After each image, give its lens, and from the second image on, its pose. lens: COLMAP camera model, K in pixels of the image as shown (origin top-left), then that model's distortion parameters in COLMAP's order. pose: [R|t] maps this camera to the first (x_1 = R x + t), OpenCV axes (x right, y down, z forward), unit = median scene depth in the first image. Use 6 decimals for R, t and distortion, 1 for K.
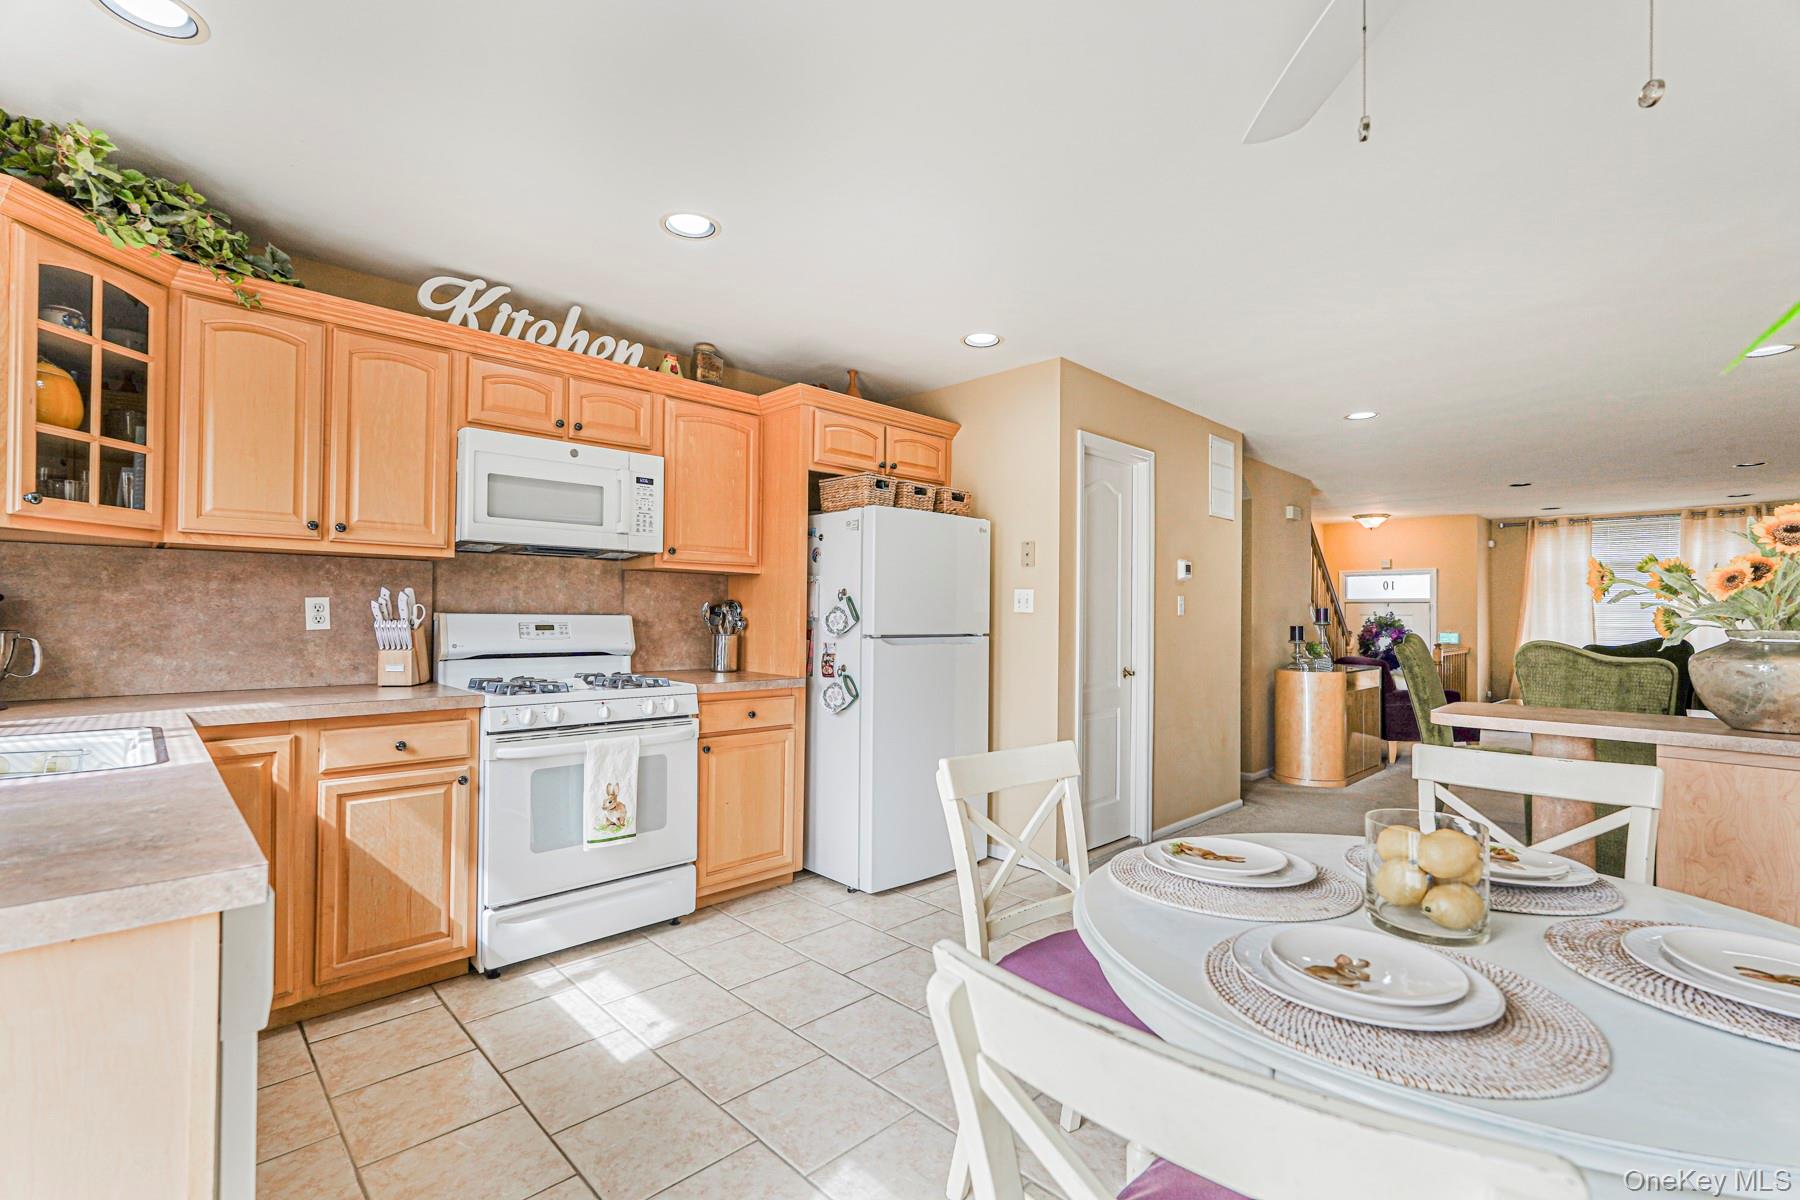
lens RADIAL K [[801.3, 0, 899.1], [0, 801.3, 601.5], [0, 0, 1]] dist [0.001029, 0.002243]
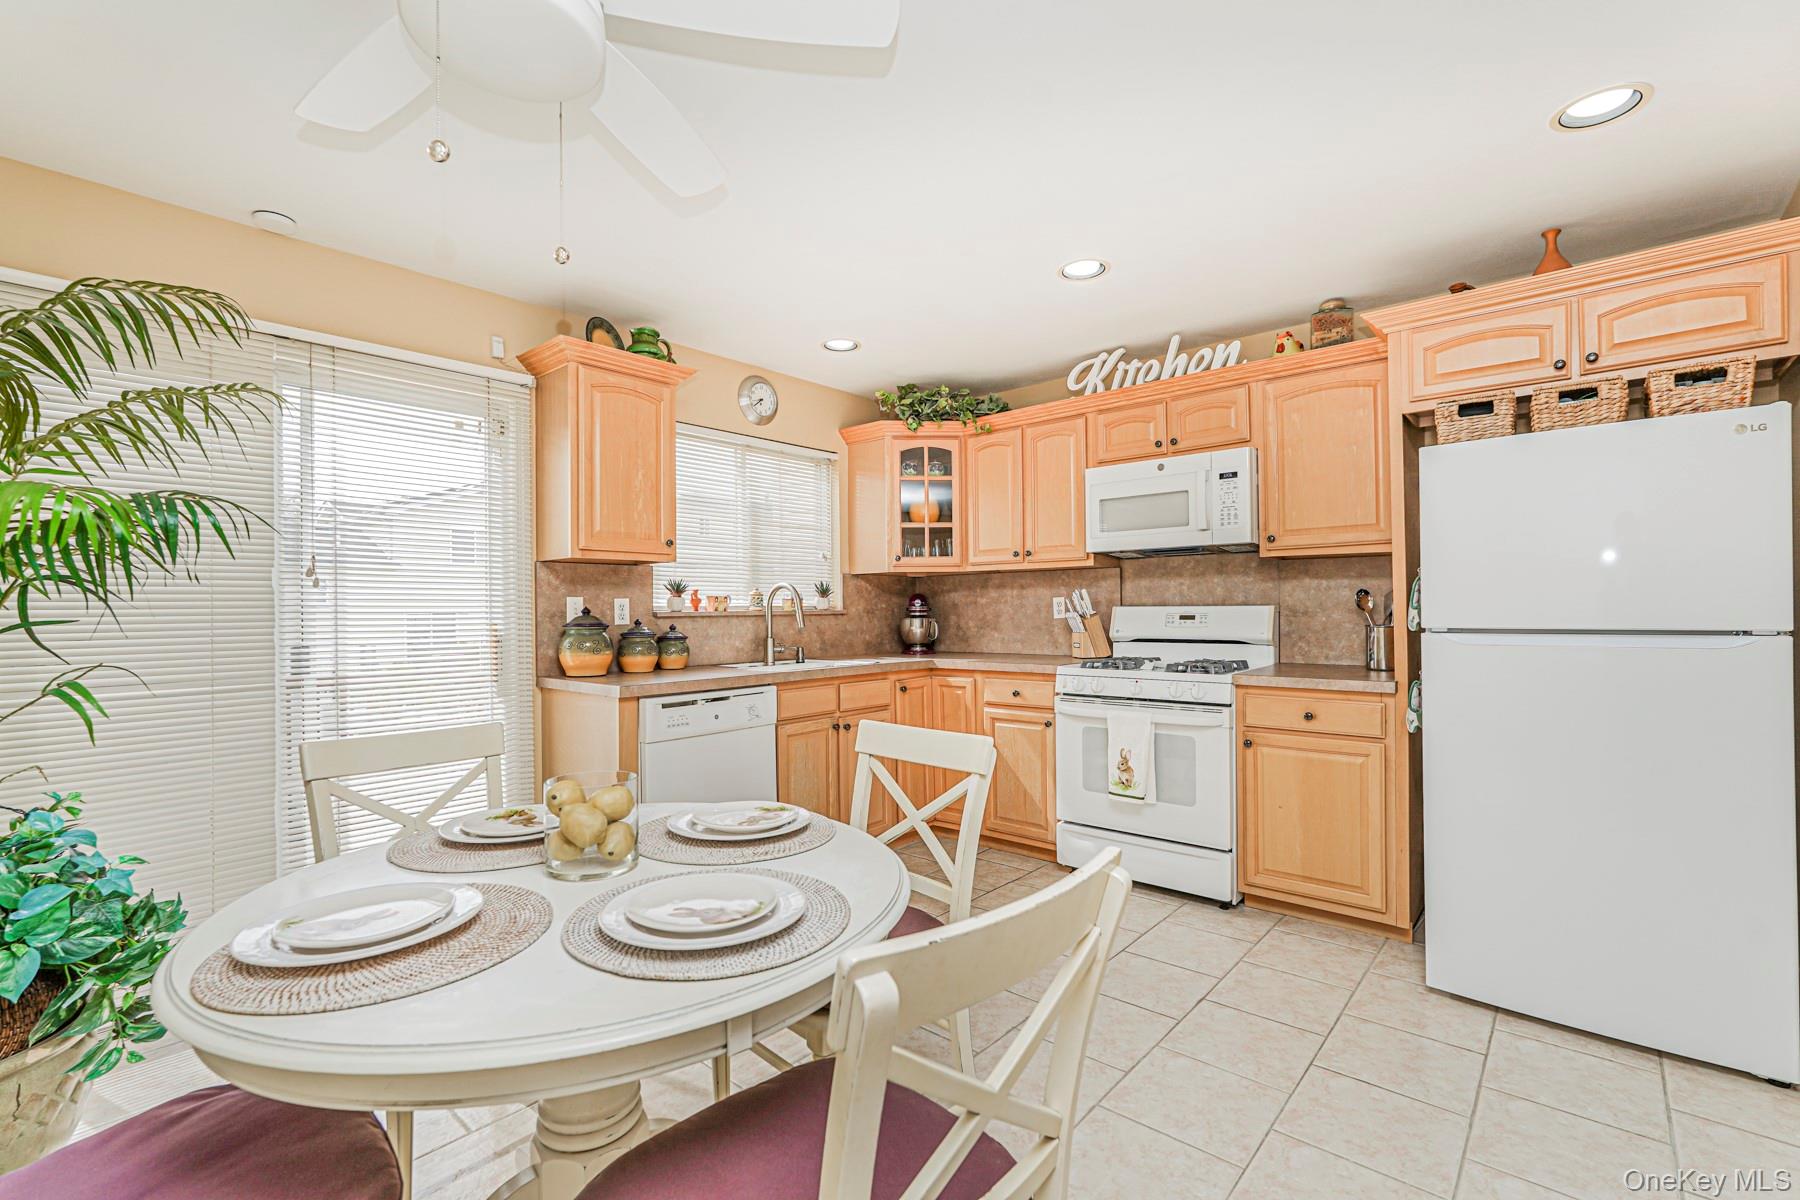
lens RADIAL K [[801.3, 0, 903.6], [0, 801.3, 604.3], [0, 0, 1]] dist [0.001029, 0.002243]
pose [[0.089239, -0.015929, -0.995883, 0.789846], [0.027775, 0.999523, -0.013498, 0.020853], [0.995623, -0.026457, 0.089639, 0.574661]]
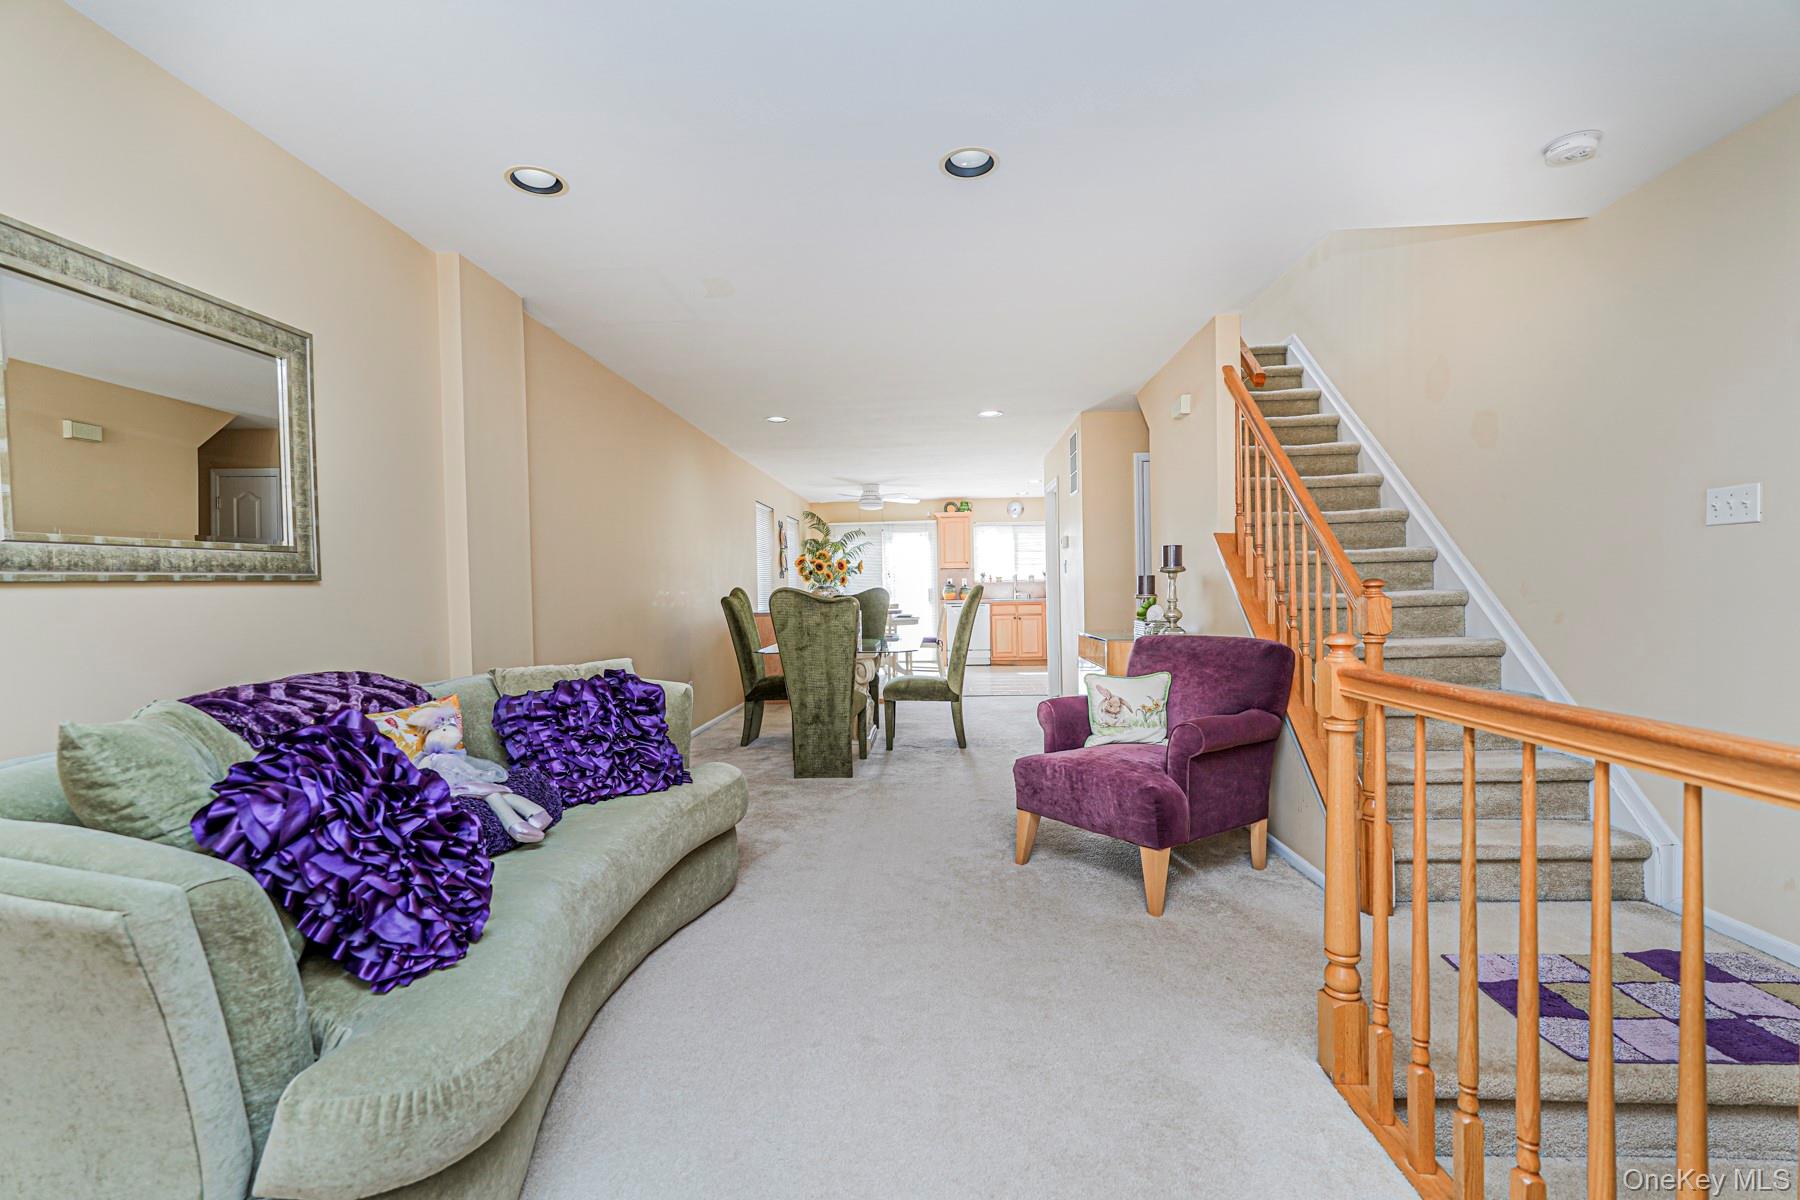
lens RADIAL K [[801.3, 0, 889.6], [0, 801.3, 599.2], [0, 0, 1]] dist [0.001029, 0.002243]
pose [[-0.734105, 0.012130, -0.678927, 2.702554], [0.023355, 0.999700, -0.007392, 0.116354], [0.678634, -0.021283, -0.734168, 3.120419]]
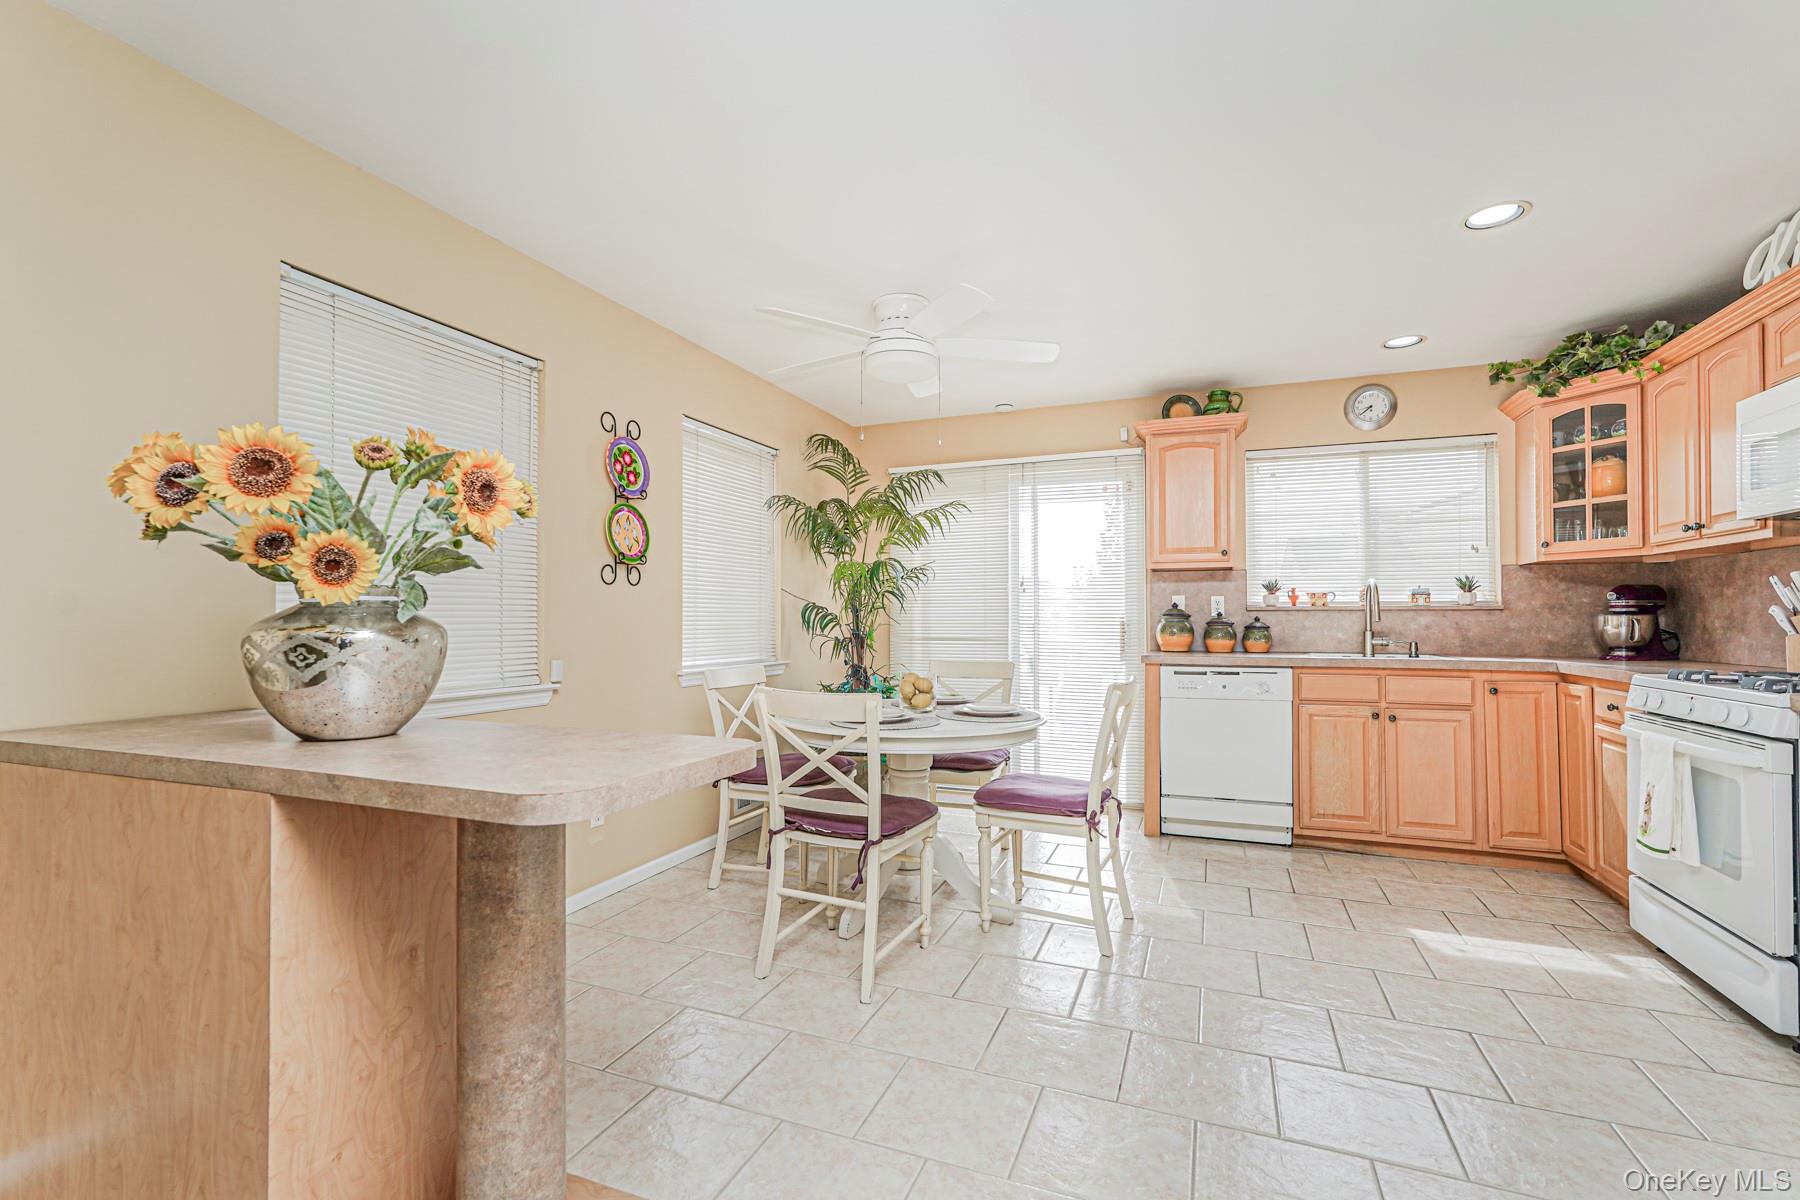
lens RADIAL K [[801.3, 0, 895.6], [0, 801.3, 607.5], [0, 0, 1]] dist [0.001029, 0.002243]
pose [[-0.909523, -0.013801, -0.415424, 0.786576], [-0.001051, 0.999522, -0.030905, 0.058187], [0.415651, -0.027672, -0.909103, 1.470172]]
